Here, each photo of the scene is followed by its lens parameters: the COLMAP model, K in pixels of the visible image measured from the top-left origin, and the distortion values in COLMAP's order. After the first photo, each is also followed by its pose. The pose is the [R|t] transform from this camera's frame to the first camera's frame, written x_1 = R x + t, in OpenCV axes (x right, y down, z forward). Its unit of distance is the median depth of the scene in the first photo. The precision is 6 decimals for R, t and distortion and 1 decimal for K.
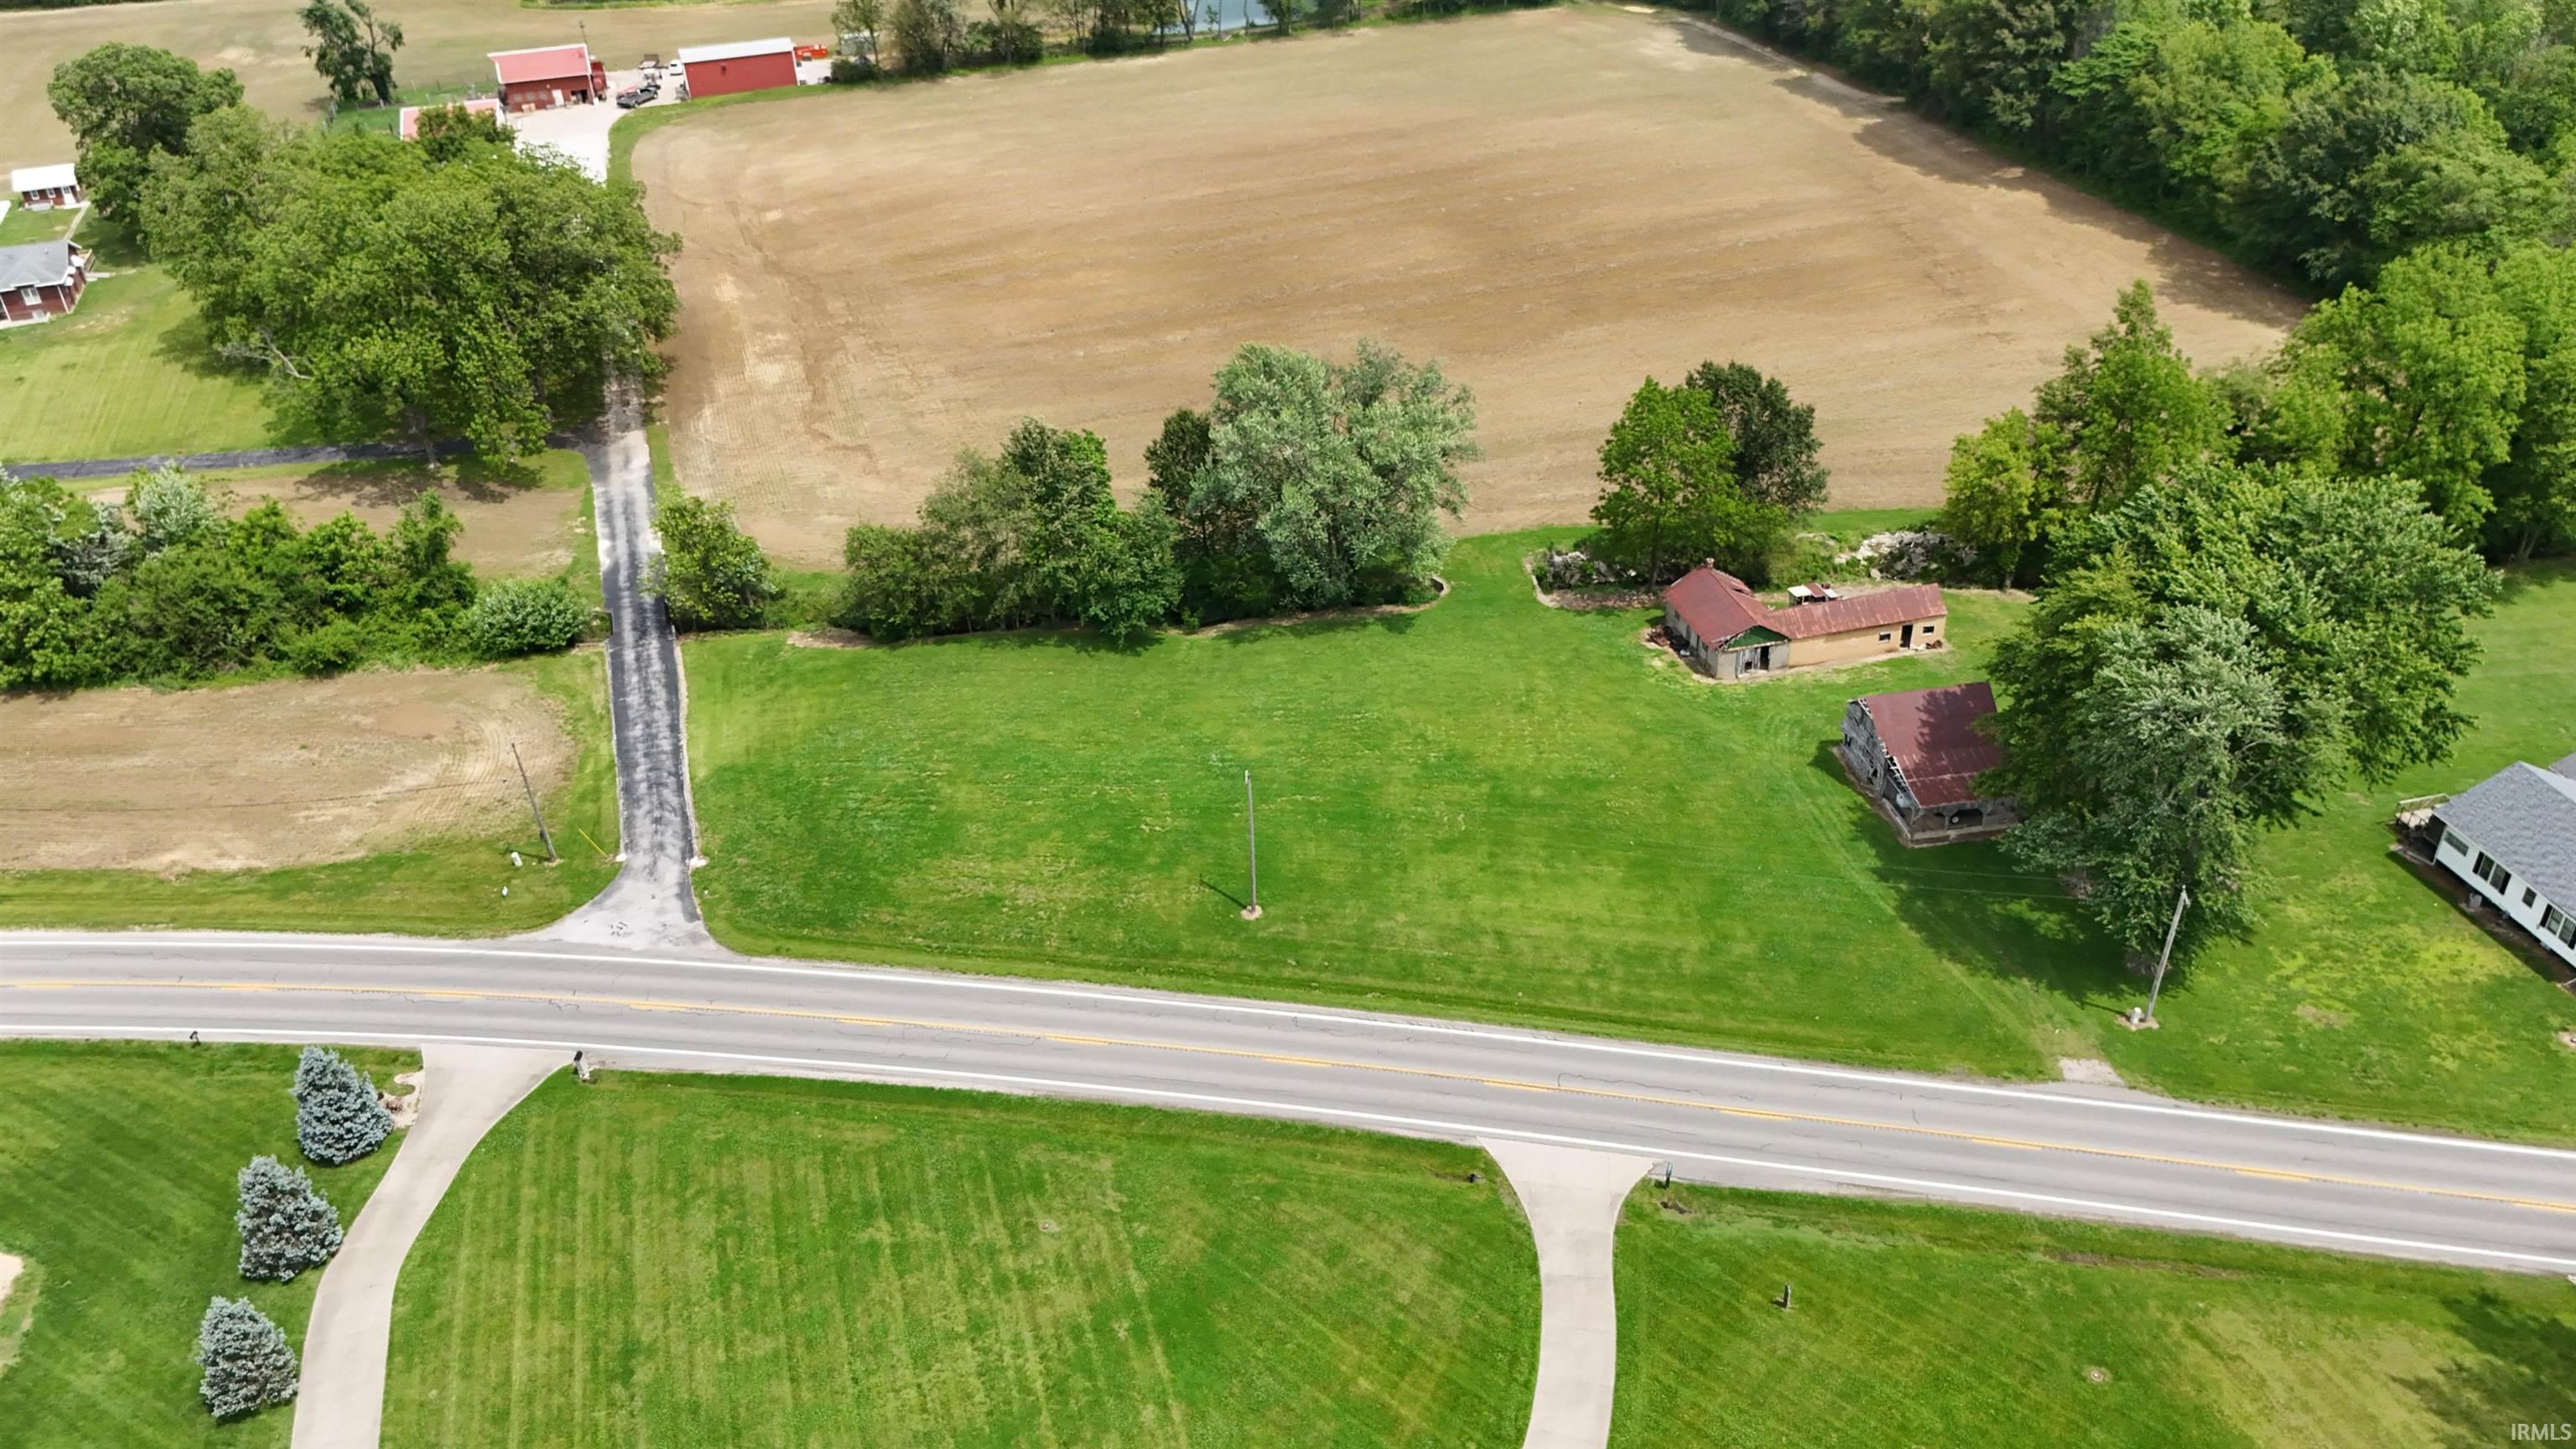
lens RADIAL K [[1910.0, 0, 1281.4], [0, 1910.0, 738.4], [0, 0, 1]] dist [0.062006, -0.059180]
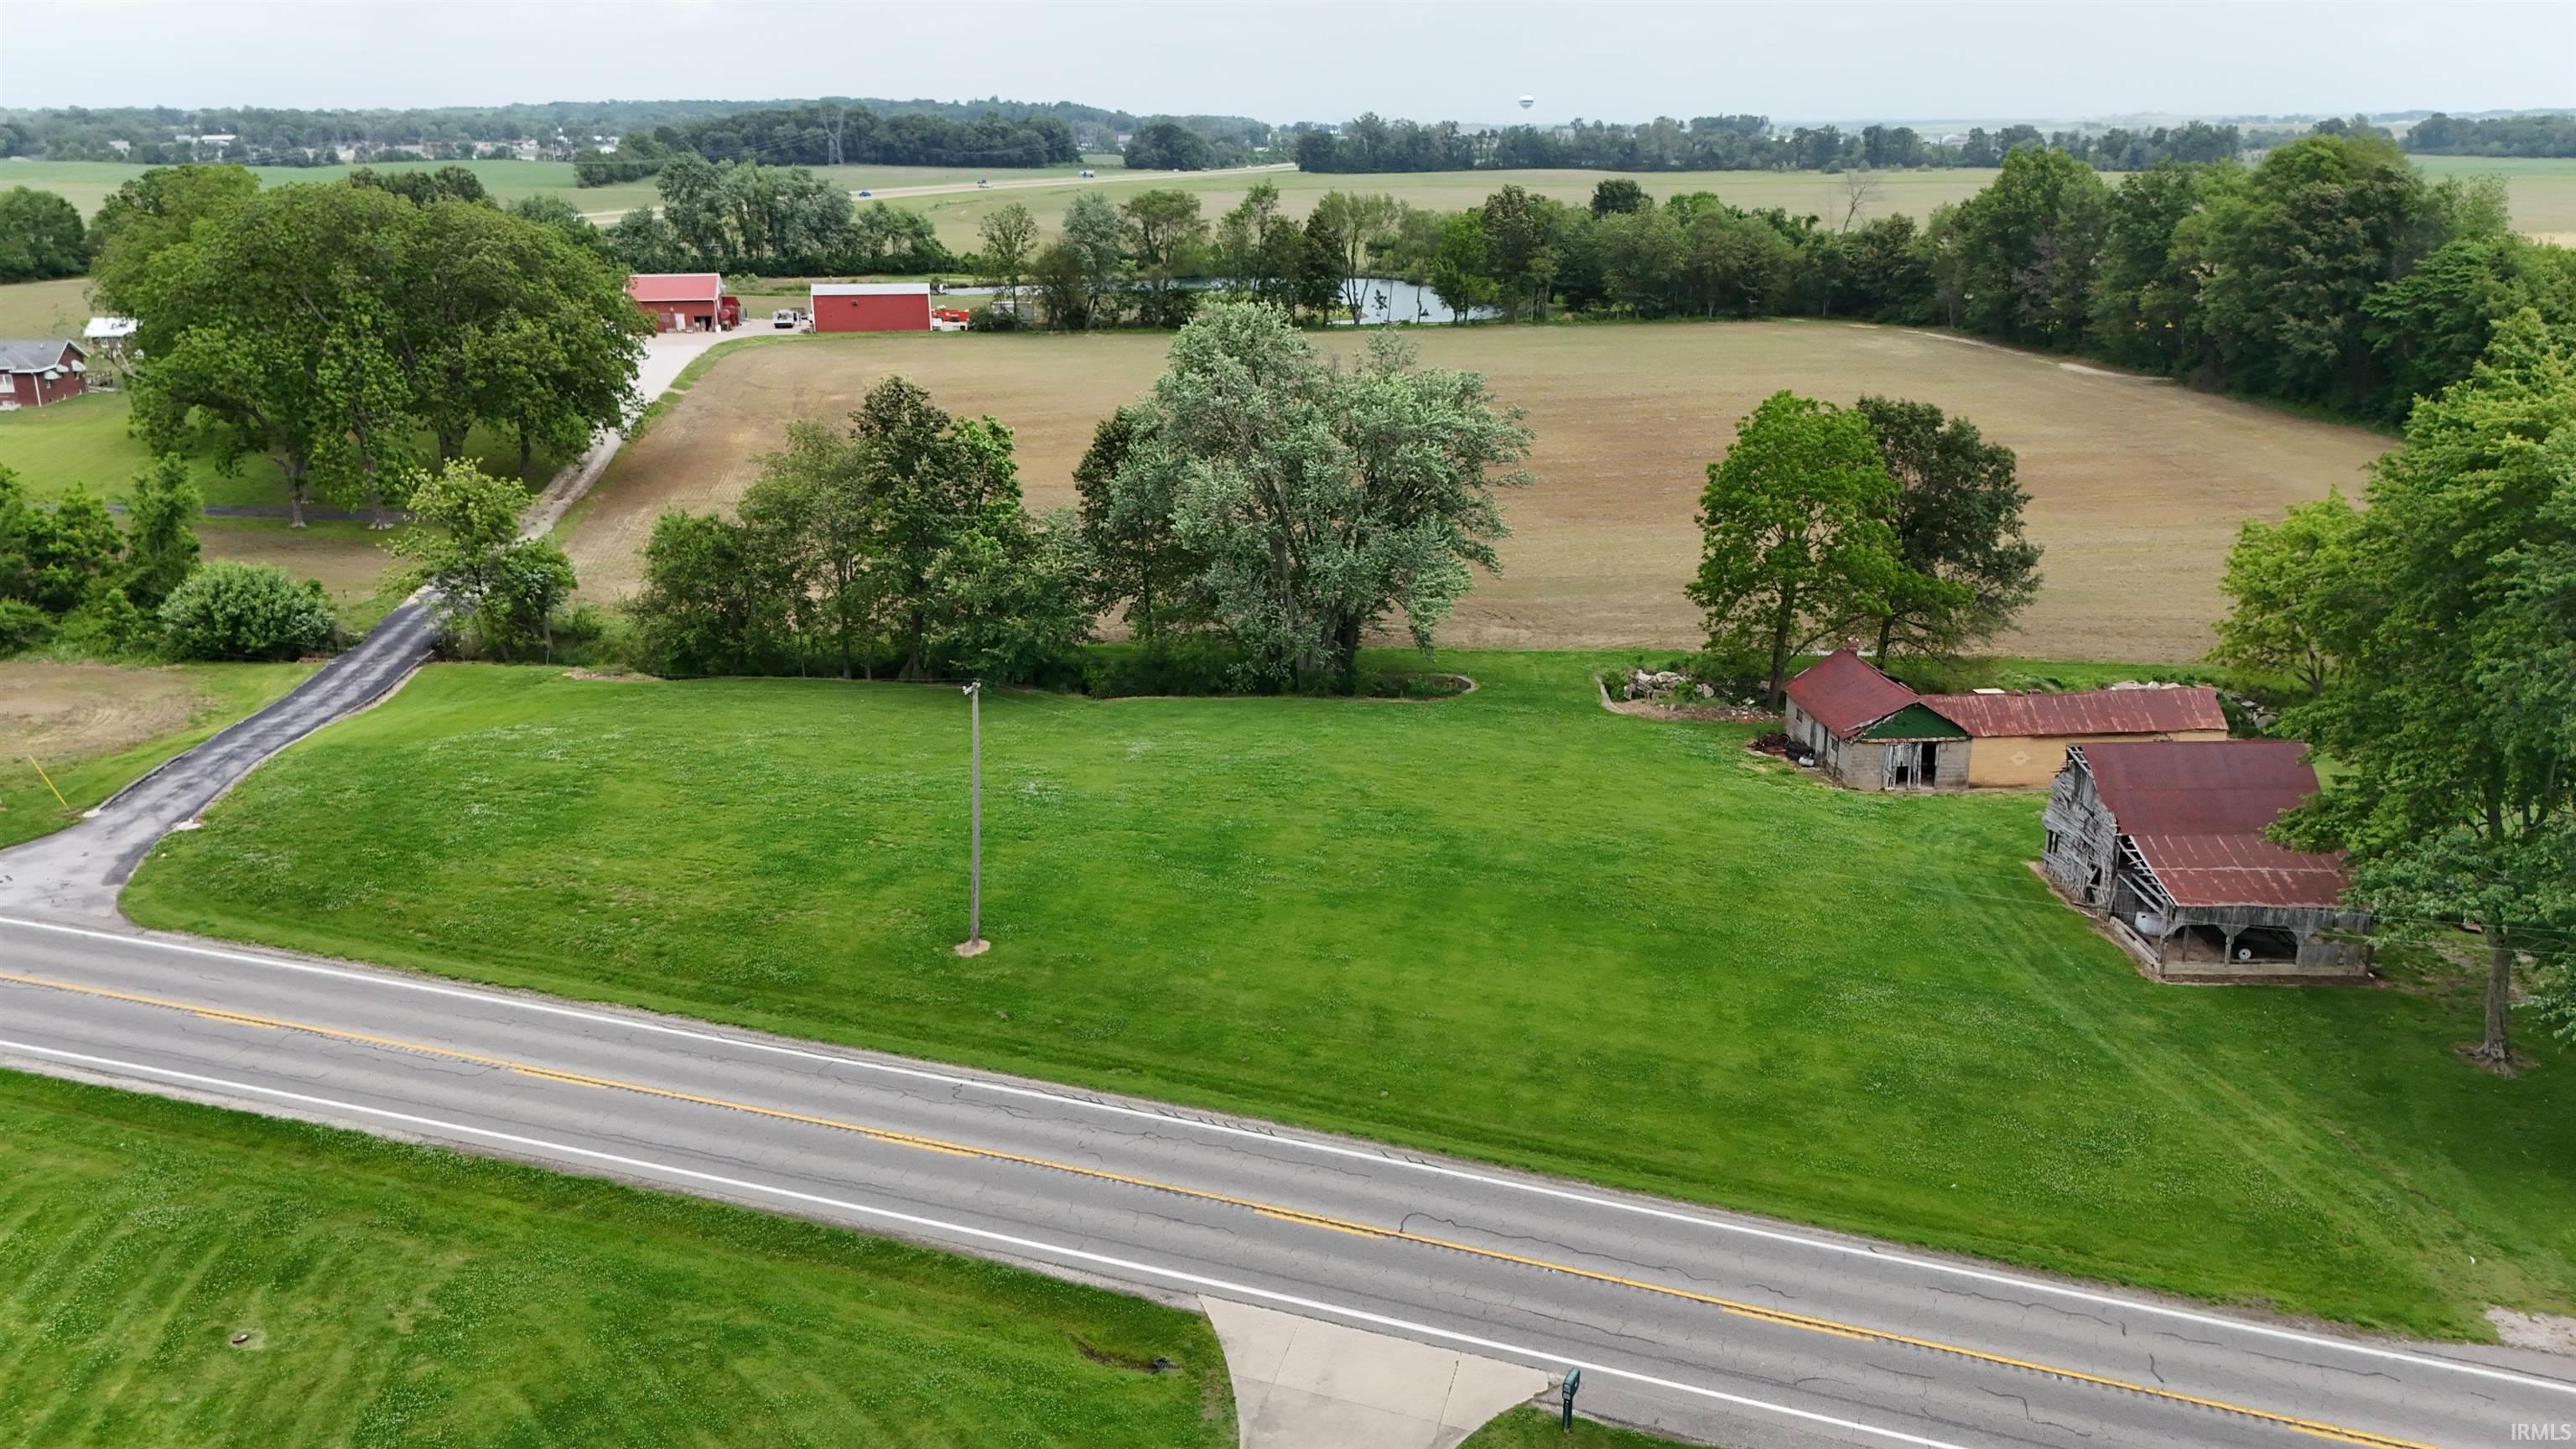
lens RADIAL K [[1910.0, 0, 1288.1], [0, 1910.0, 734.4], [0, 0, 1]] dist [0.062006, -0.059180]
pose [[0.987343, 0.084069, -0.134484, 0.152148], [-0.116690, 0.959342, -0.256993, 0.167078], [0.107411, 0.269434, 0.957010, 0.432824]]
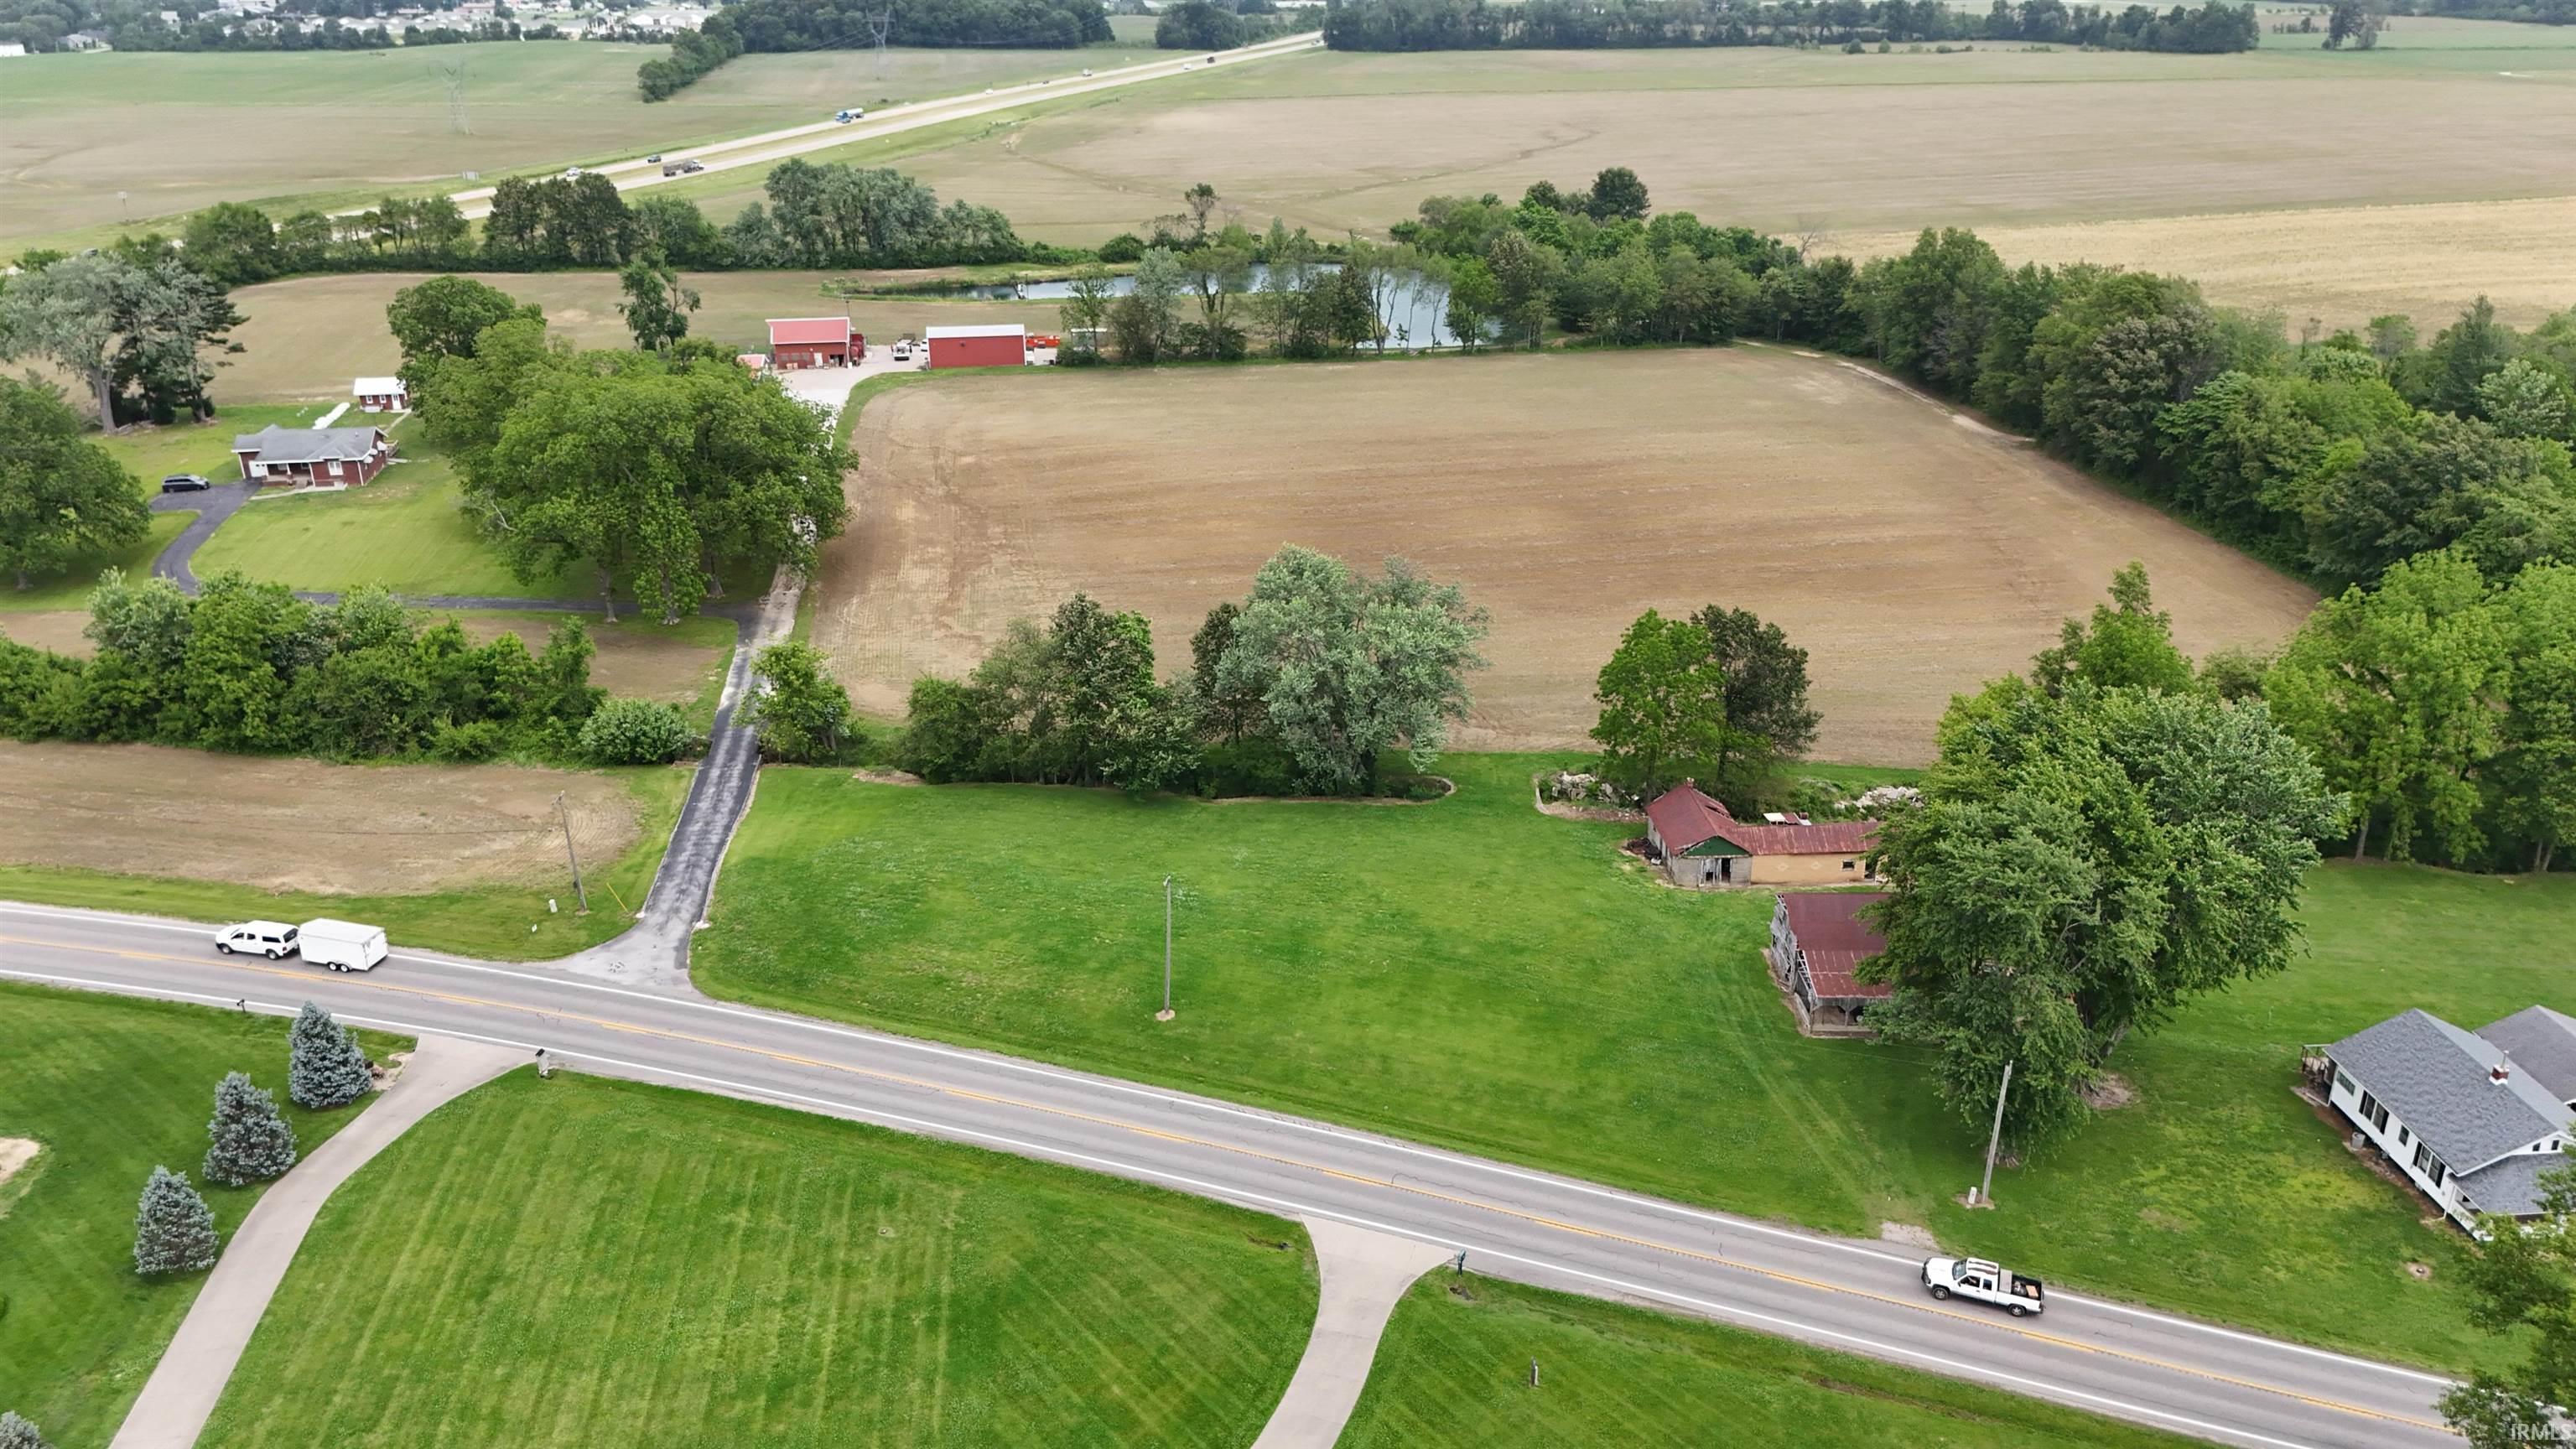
lens RADIAL K [[1910.0, 0, 1280.8], [0, 1910.0, 733.9], [0, 0, 1]] dist [0.062006, -0.059180]
pose [[0.984941, 0.095267, -0.144273, 0.188761], [-0.119897, 0.977597, -0.173001, 0.114472], [0.124559, 0.187694, 0.974298, -0.073043]]
